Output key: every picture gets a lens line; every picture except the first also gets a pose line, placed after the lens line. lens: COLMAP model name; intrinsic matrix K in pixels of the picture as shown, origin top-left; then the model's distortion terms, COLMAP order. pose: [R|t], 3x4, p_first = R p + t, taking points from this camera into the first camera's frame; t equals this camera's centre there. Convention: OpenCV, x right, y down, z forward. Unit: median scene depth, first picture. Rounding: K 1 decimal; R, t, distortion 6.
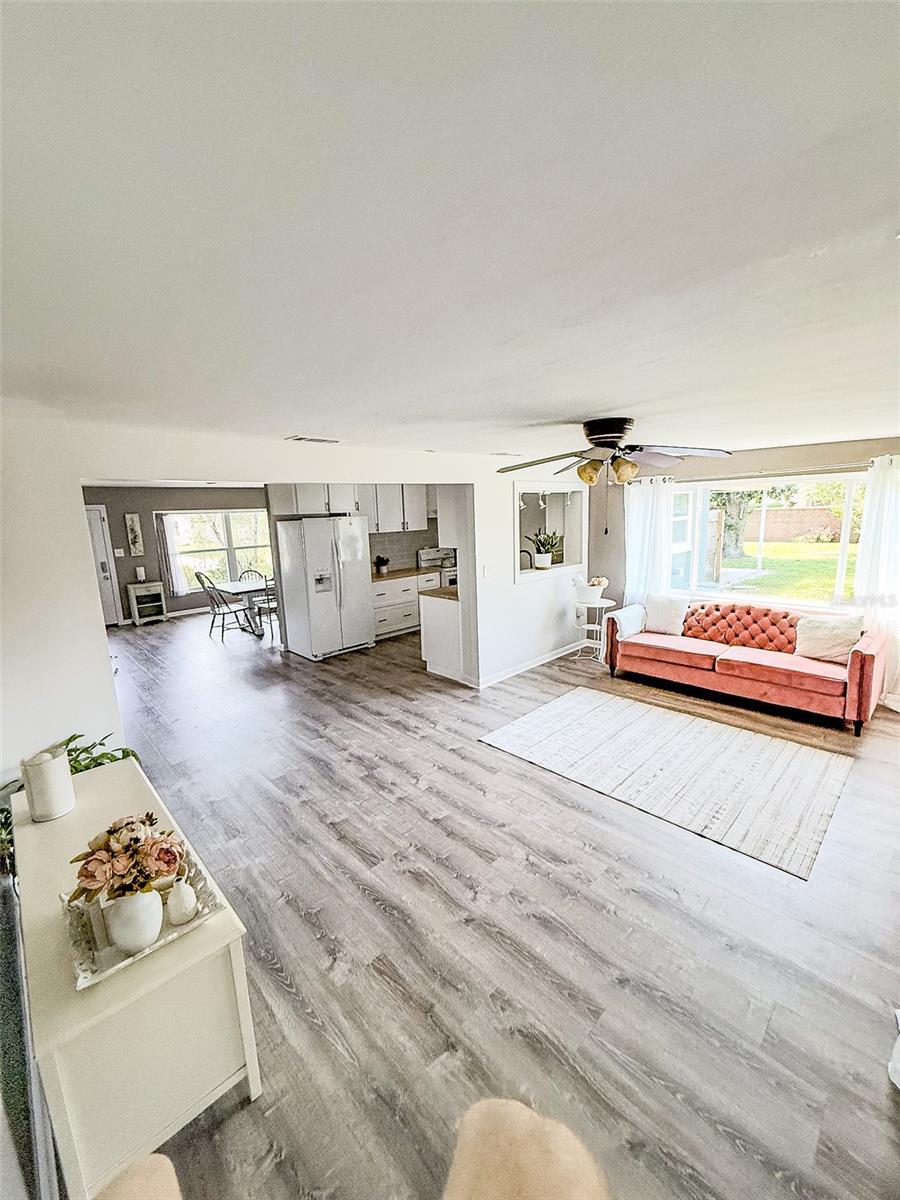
lens RADIAL K [[479.5, 0, 450.0], [0, 479.5, 600.0], [0, 0, 1]] dist [0.000195, 0.000006]
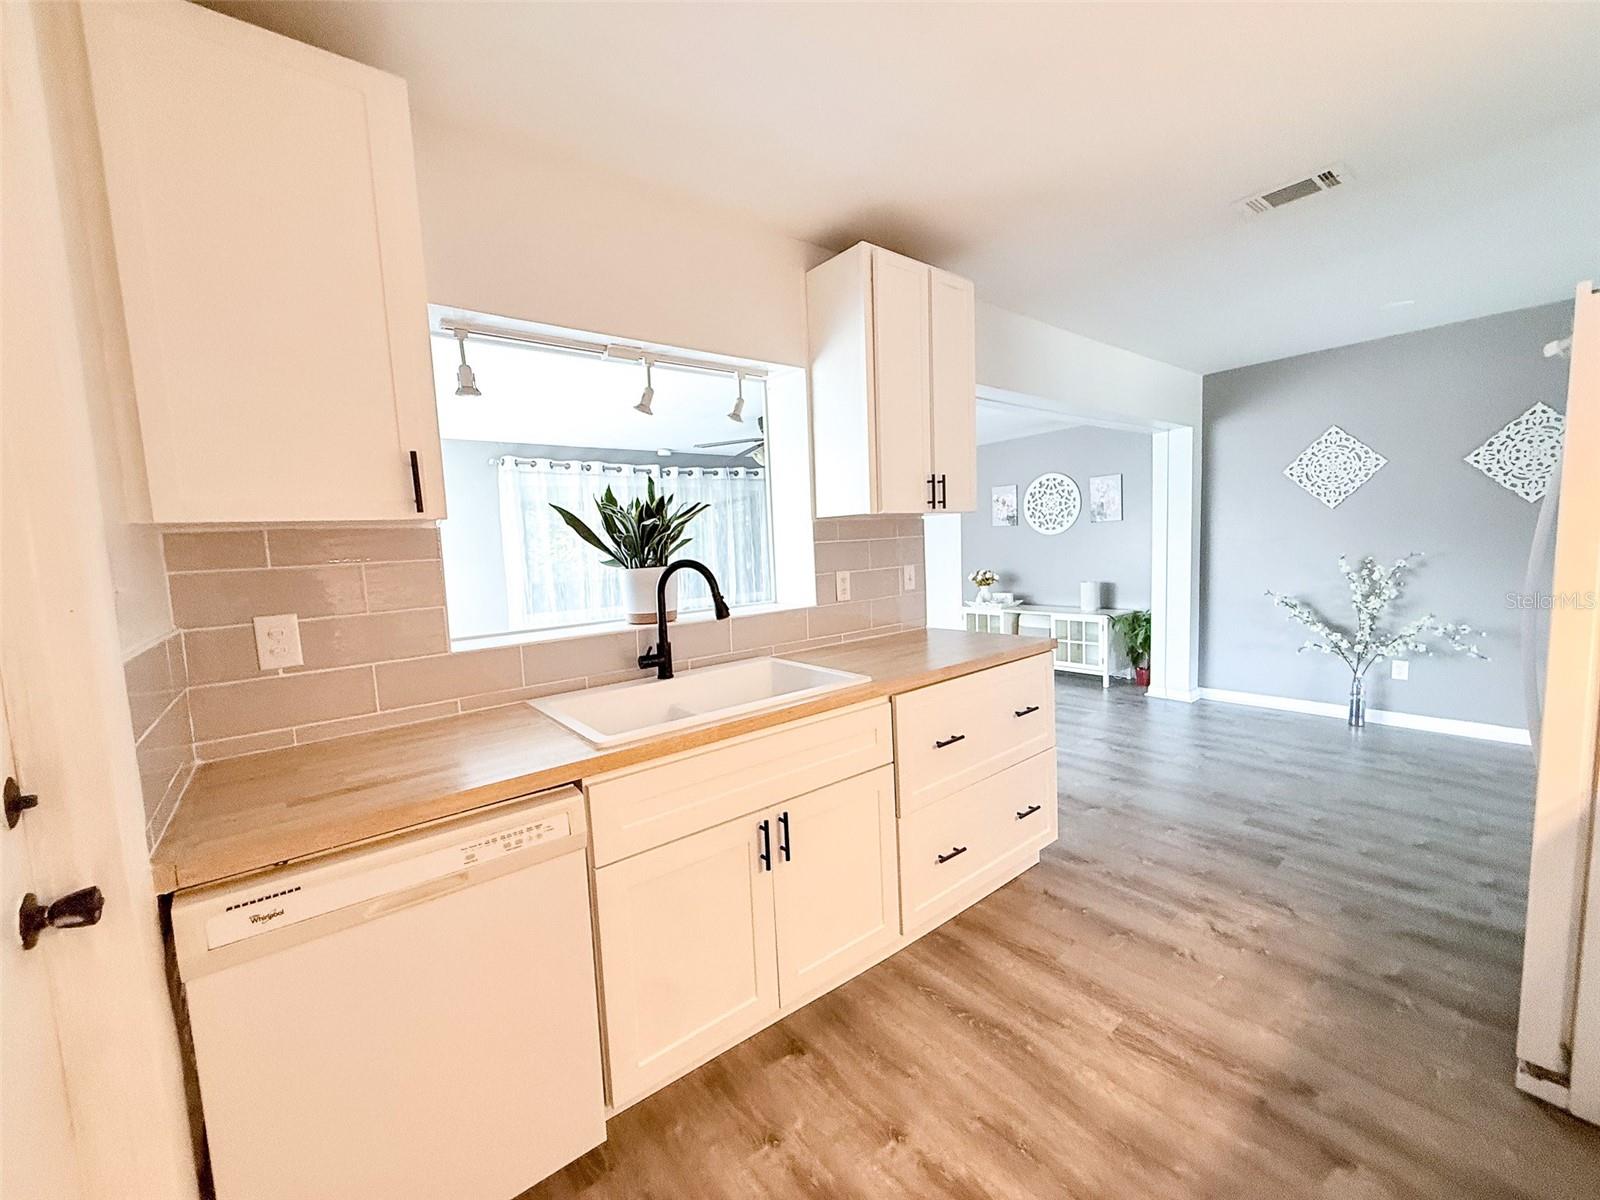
lens RADIAL K [[628.2, 0, 808.0], [0, 628.2, 604.6], [0, 0, 1]] dist [-0.001585, -0.000125]
pose [[-0.994466, 0.070470, 0.077916, 0.043748], [0.089431, 0.957030, 0.275856, -0.107221], [-0.055129, 0.281298, -0.958036, 0.881837]]
